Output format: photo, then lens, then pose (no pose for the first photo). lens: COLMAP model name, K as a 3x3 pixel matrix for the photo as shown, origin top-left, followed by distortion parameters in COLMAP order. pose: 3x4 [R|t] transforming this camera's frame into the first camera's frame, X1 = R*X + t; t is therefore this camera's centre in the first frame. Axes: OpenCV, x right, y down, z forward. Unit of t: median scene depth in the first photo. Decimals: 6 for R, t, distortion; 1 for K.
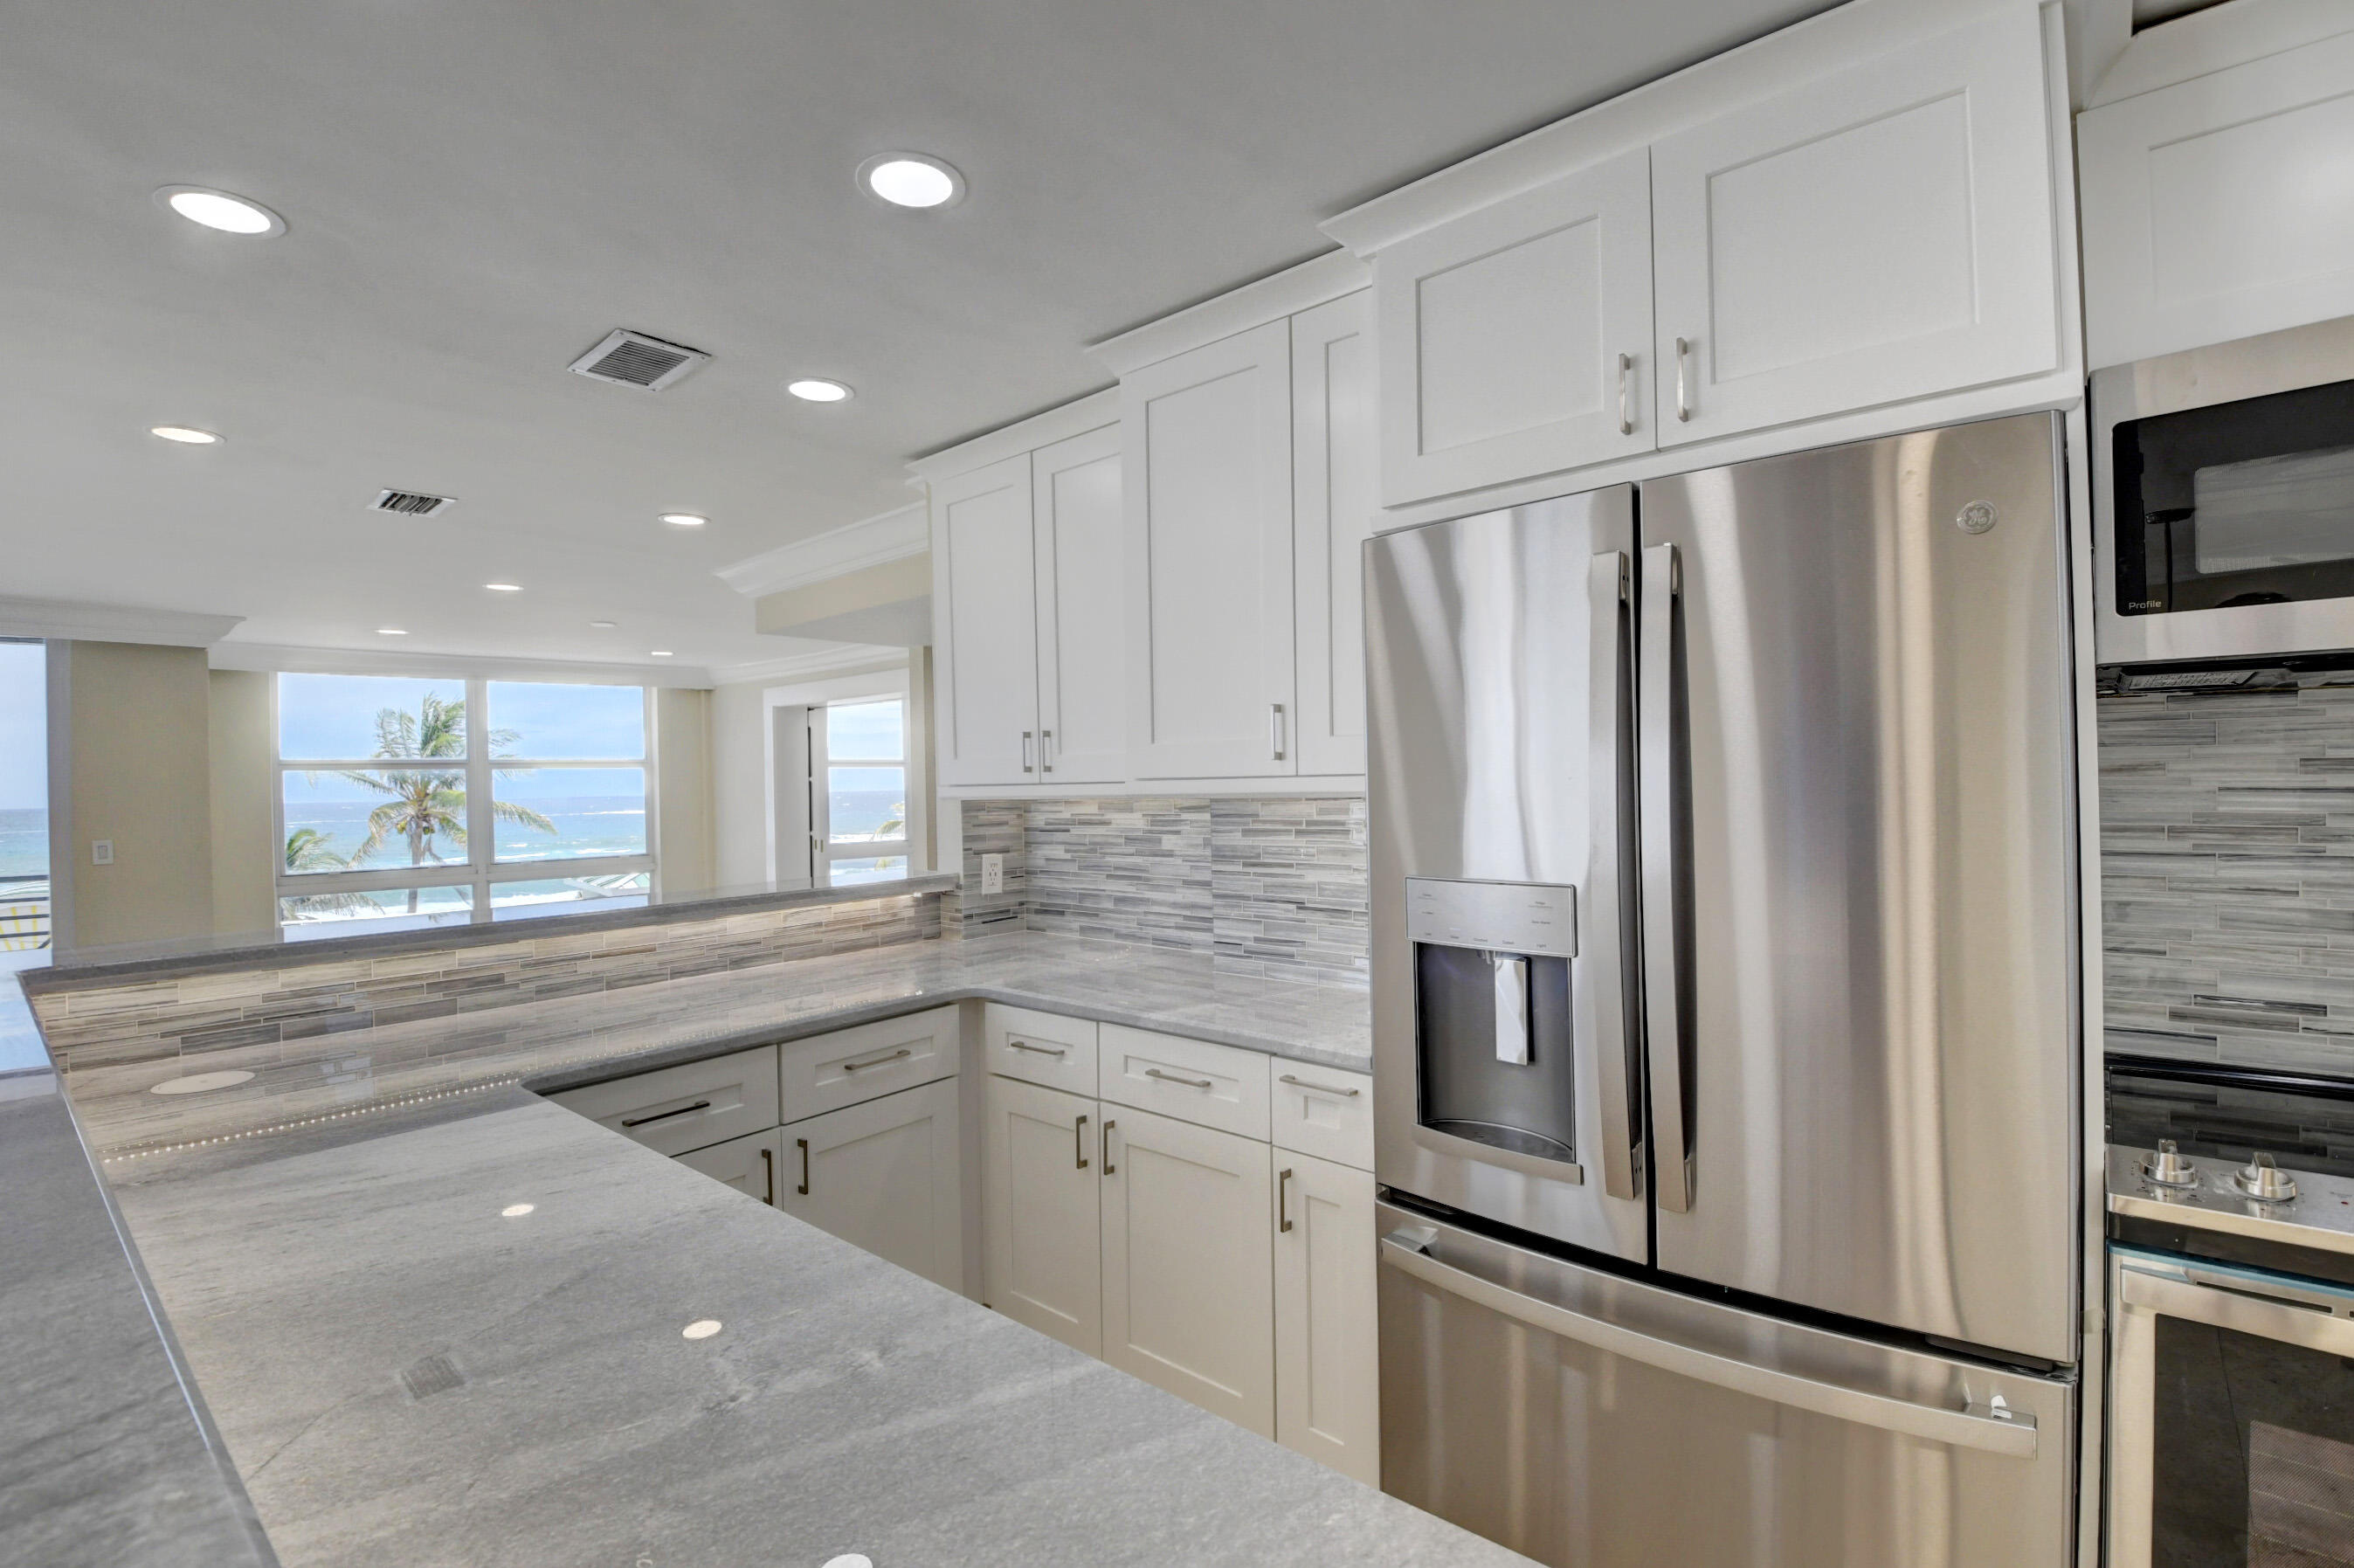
lens RADIAL K [[1037.6, 0, 1188.4], [0, 1037.6, 785.0], [0, 0, 1]] dist [0.003517, -0.018320]
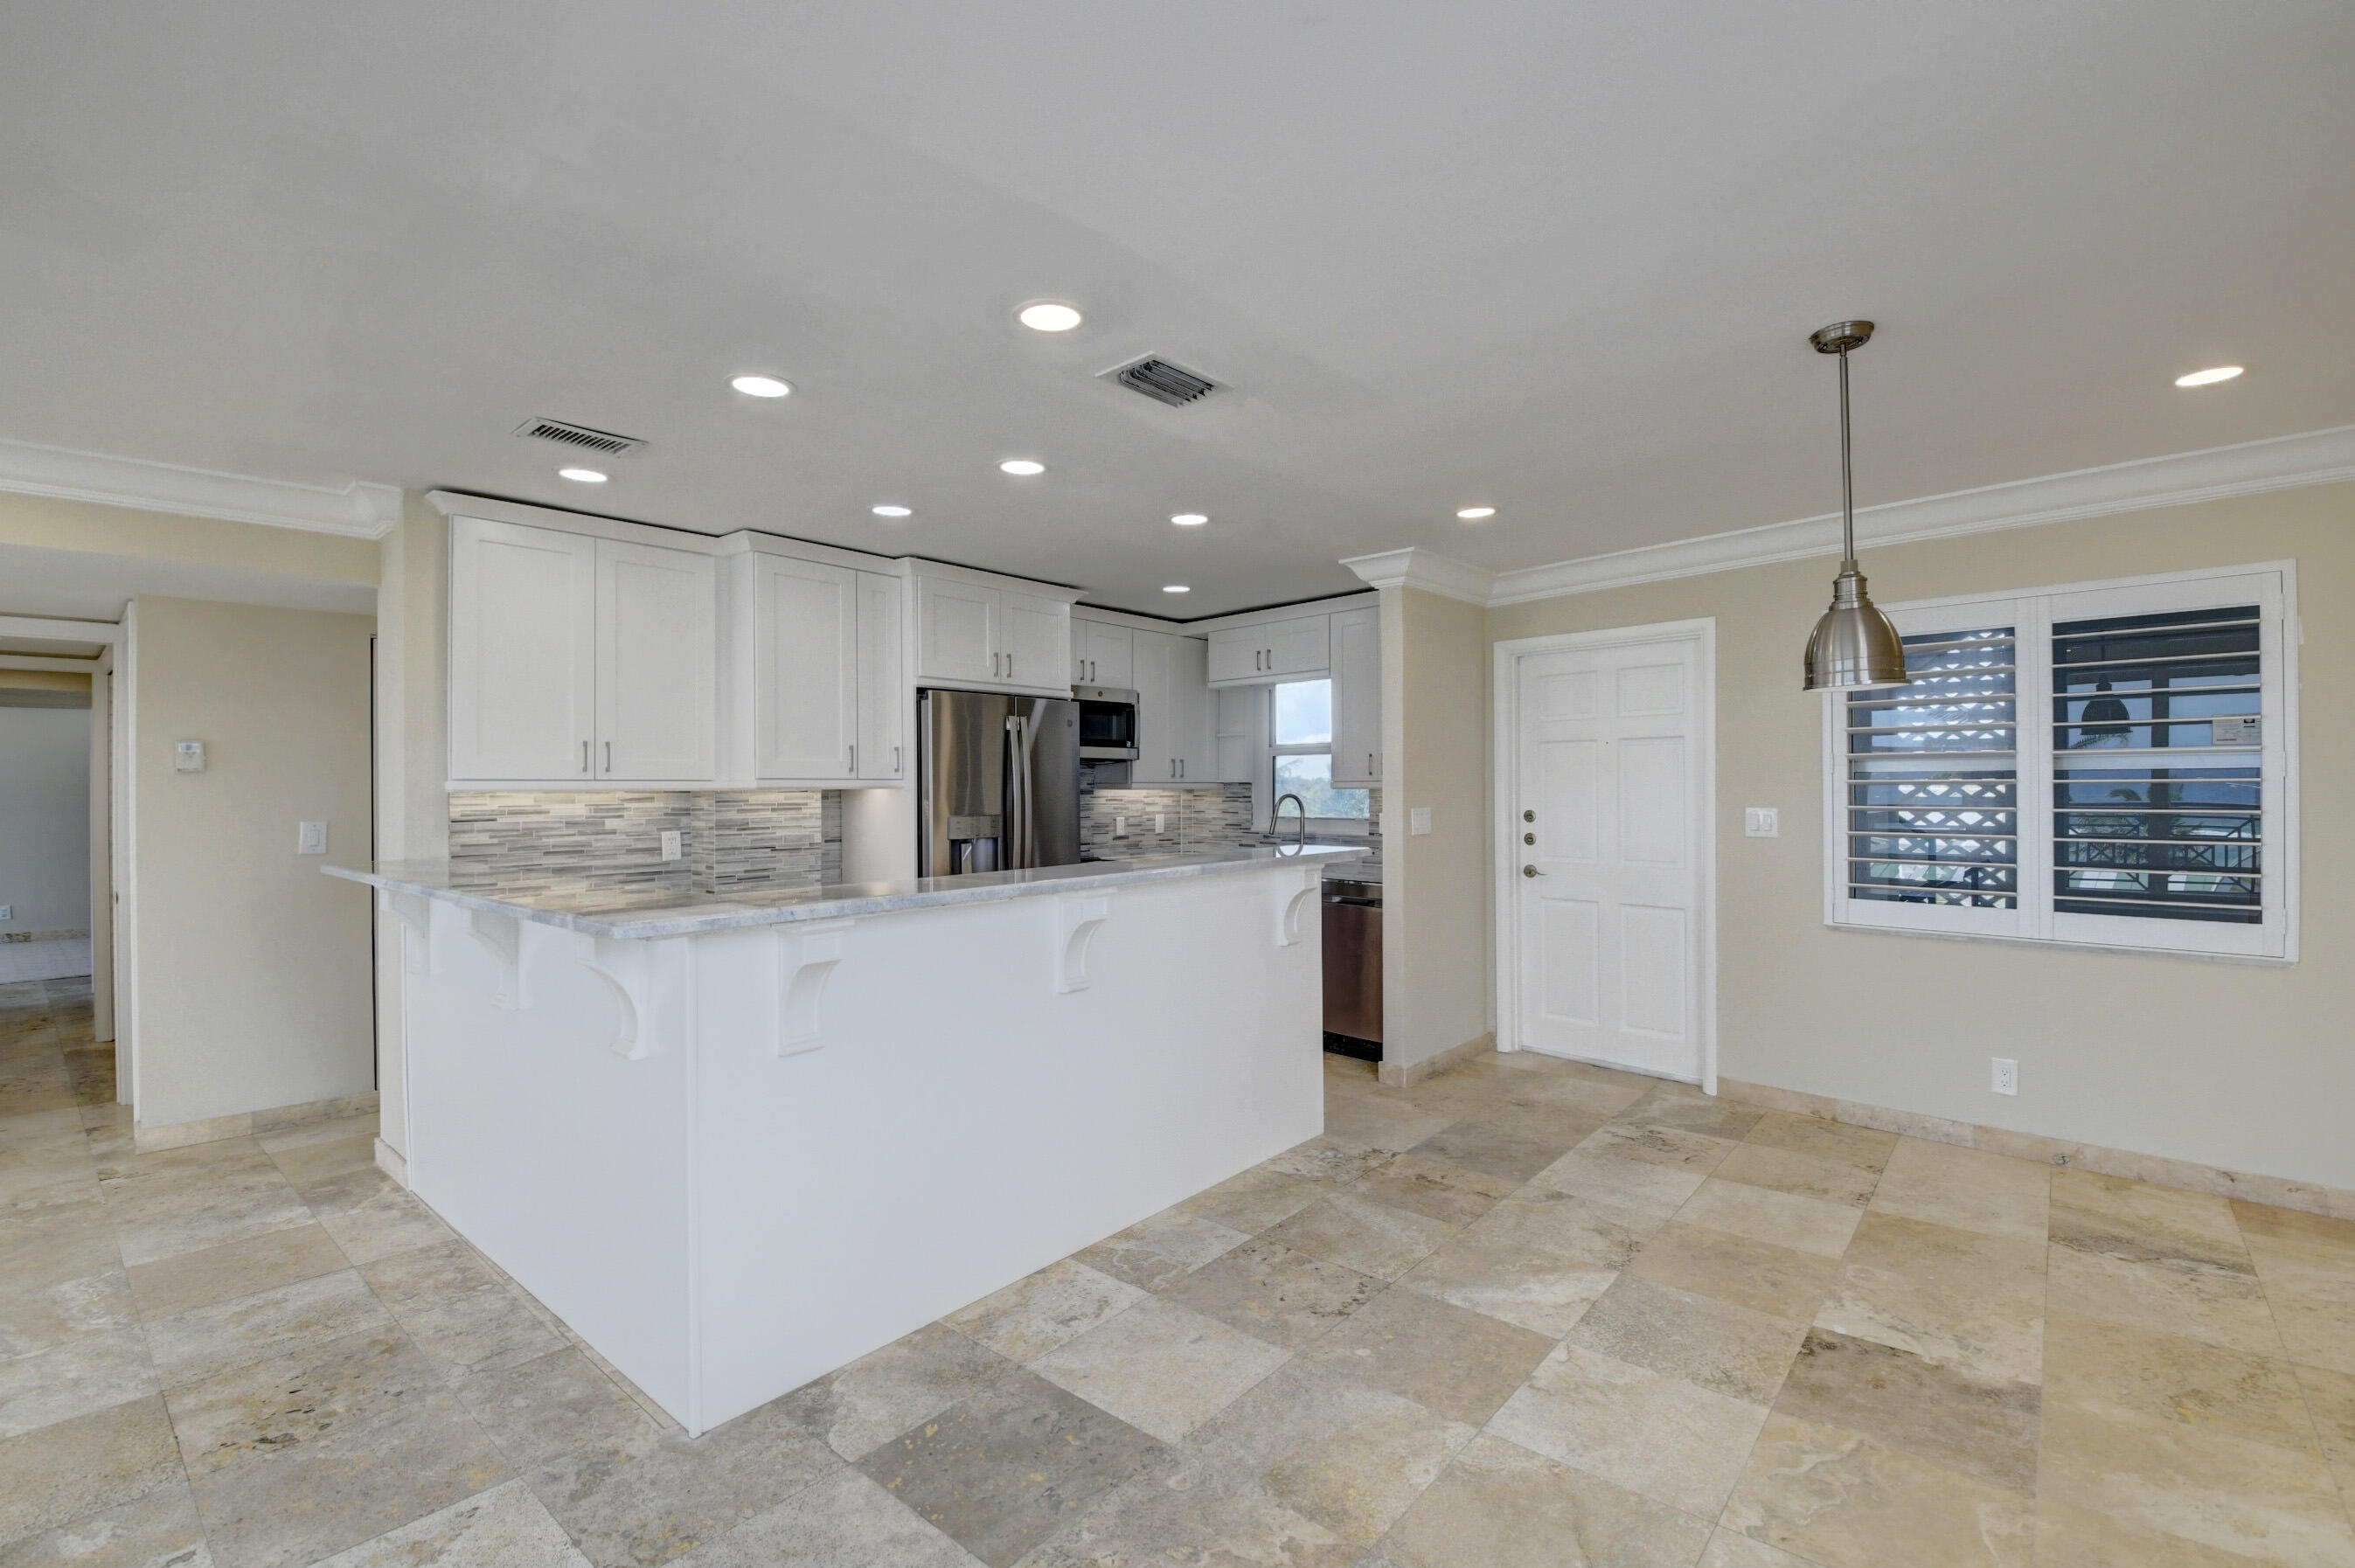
lens RADIAL K [[1038.0, 0, 1167.1], [0, 1038.0, 790.6], [0, 0, 1]] dist [0.003517, -0.018320]
pose [[0.020485, 0.016570, 0.999653, -1.363006], [0.009310, 0.999816, -0.016764, 0.038118], [-0.999747, 0.009650, 0.020327, 0.192896]]
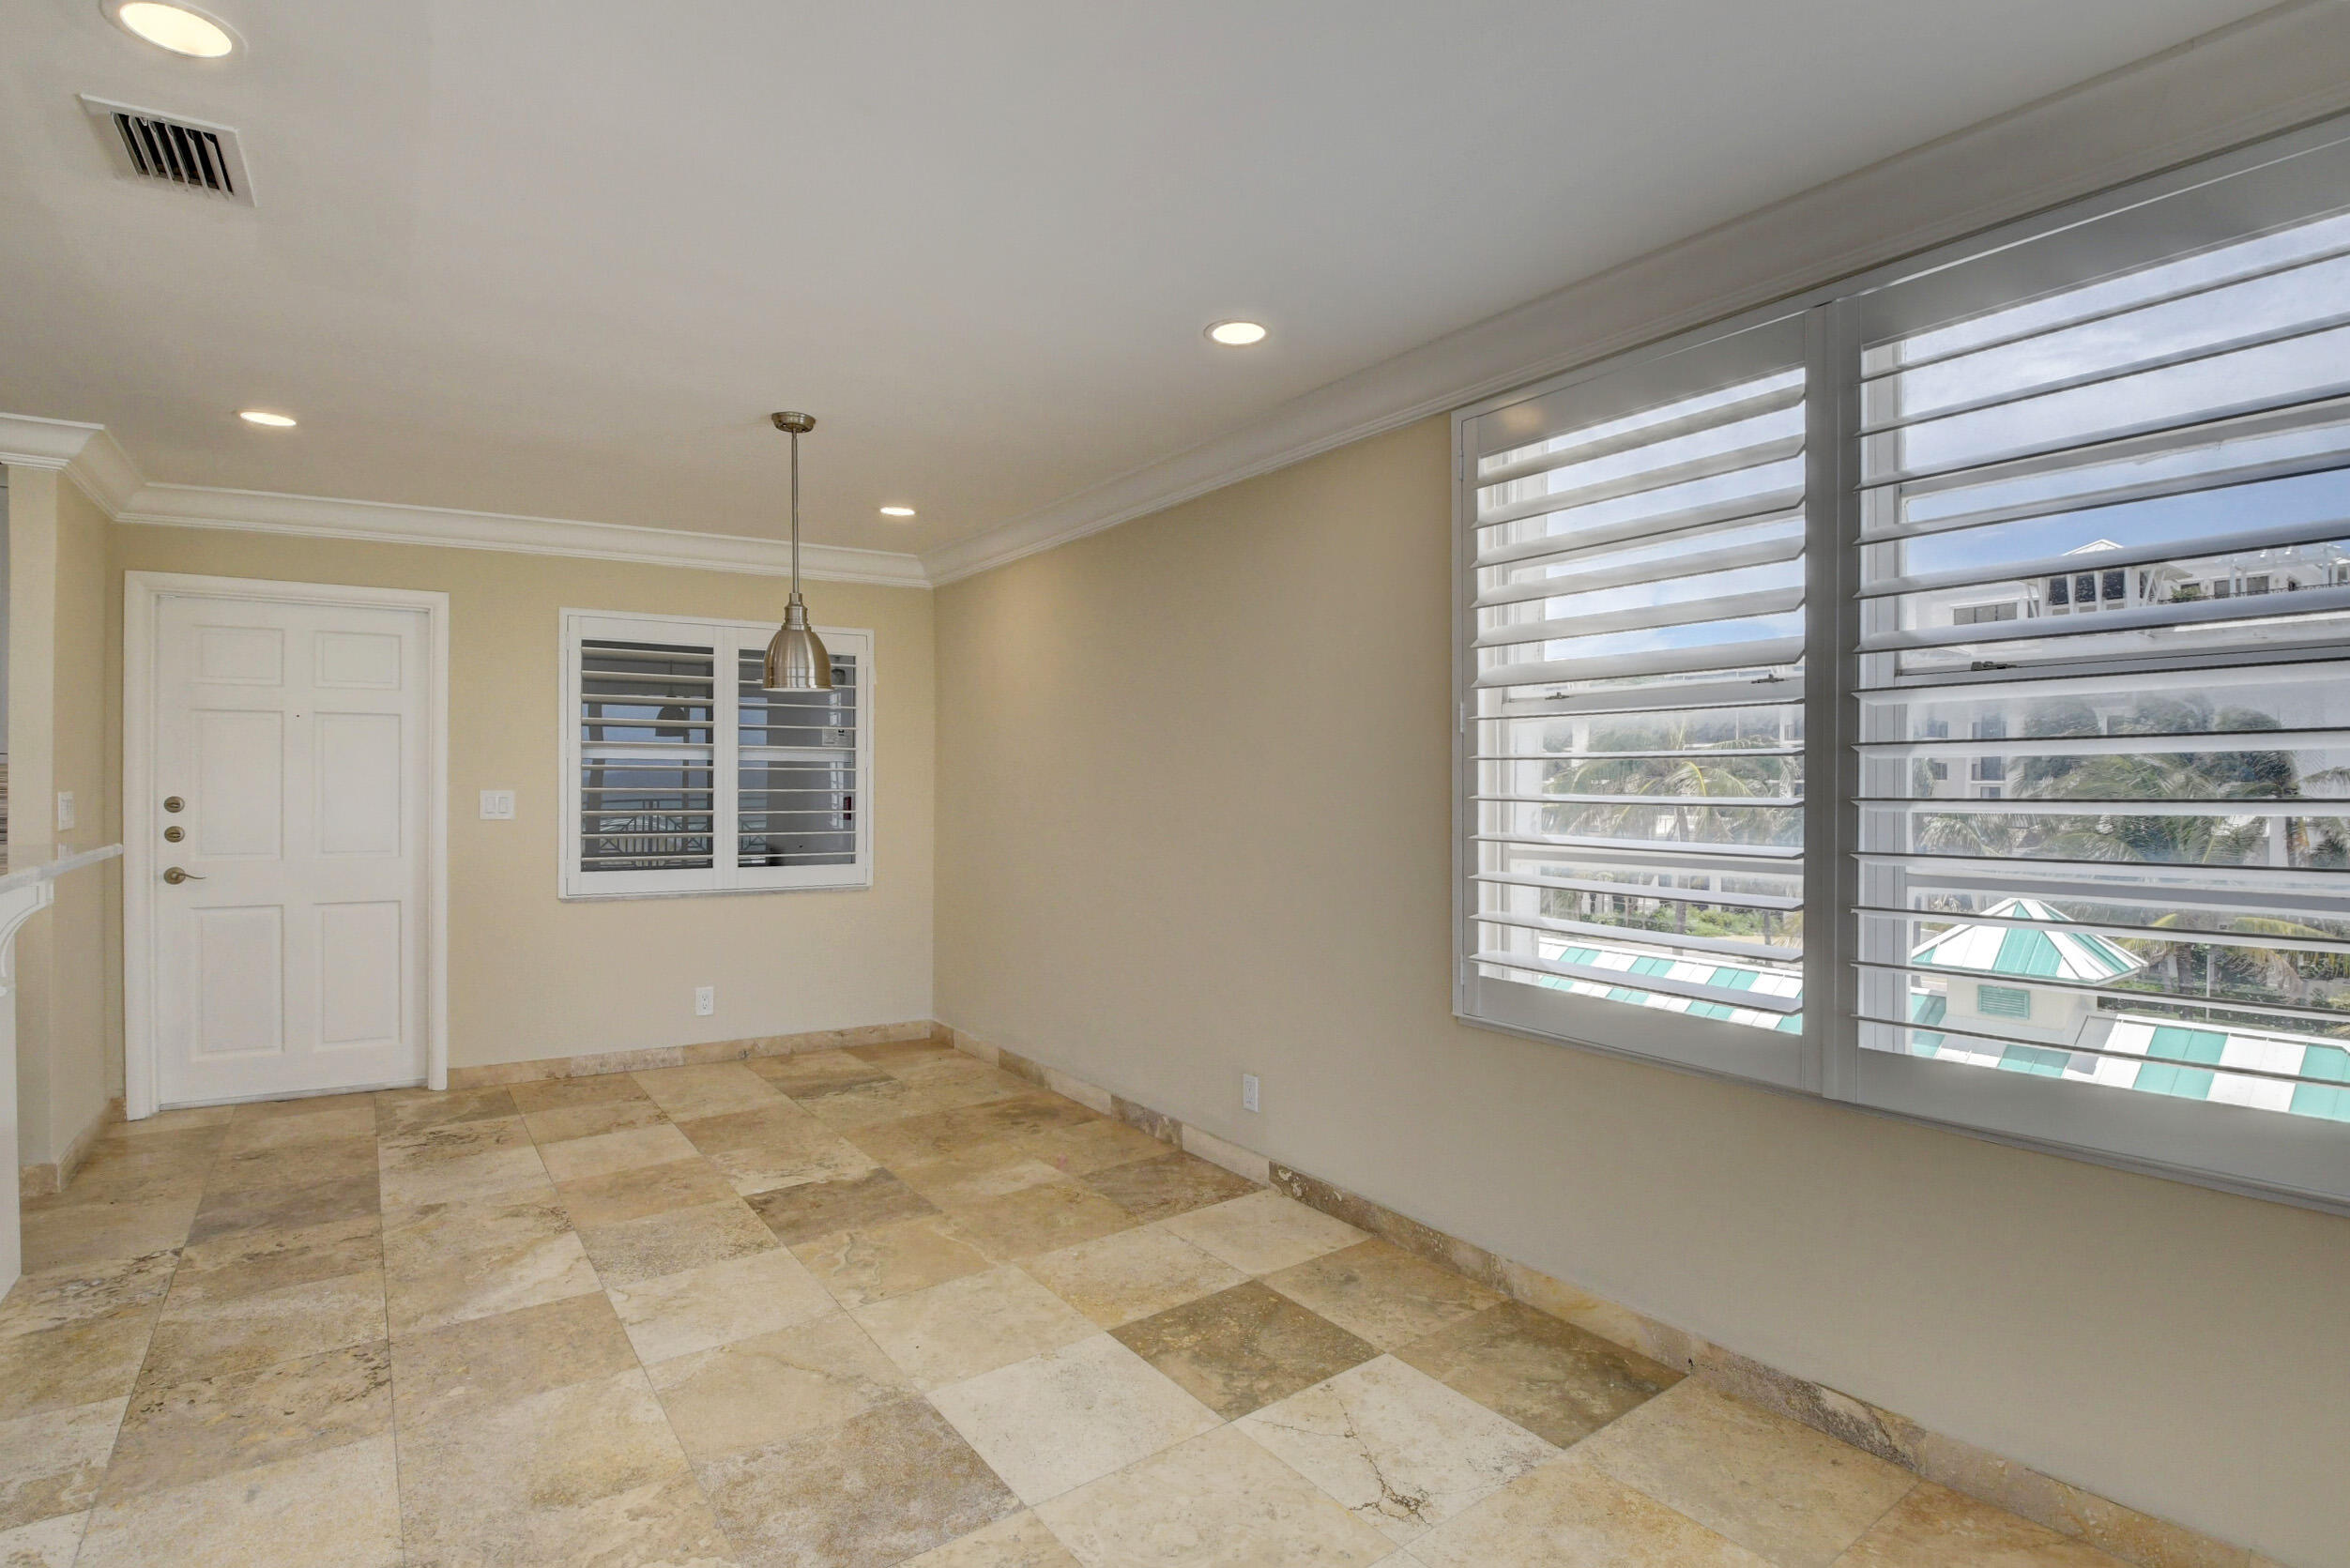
lens RADIAL K [[1118.8, 0, 1180.3], [0, 1118.8, 786.6], [0, 0, 1]] dist [-0.021372, -0.006749]
pose [[-0.971498, 0.017486, 0.236402, -1.213382], [0.017722, 0.999842, -0.001127, 0.058172], [-0.236384, 0.003094, -0.971655, 0.665466]]
